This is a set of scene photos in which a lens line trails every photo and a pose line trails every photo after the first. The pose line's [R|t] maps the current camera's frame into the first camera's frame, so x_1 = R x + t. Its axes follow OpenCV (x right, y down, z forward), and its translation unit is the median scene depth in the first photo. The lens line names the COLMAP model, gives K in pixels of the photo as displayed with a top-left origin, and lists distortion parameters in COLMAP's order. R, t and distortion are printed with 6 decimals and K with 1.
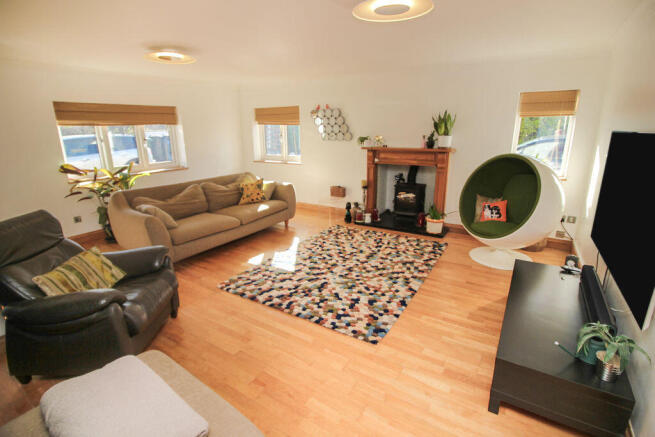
lens RADIAL K [[313.0, 0, 321.6], [0, 313.0, 219.9], [0, 0, 1]] dist [-0.004835, -0.000613]
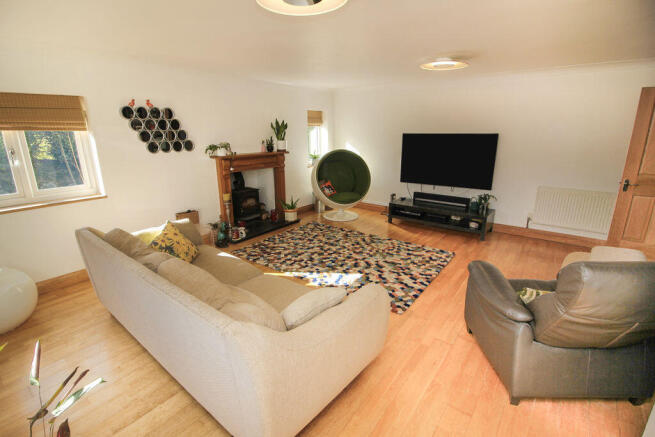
lens RADIAL K [[313.0, 0, 321.0], [0, 313.0, 214.5], [0, 0, 1]] dist [-0.004835, -0.000613]
pose [[0.094372, -0.247402, 0.964306, -0.985250], [0.290539, 0.933306, 0.211014, -0.254129], [-0.952198, 0.260255, 0.159958, 0.883399]]
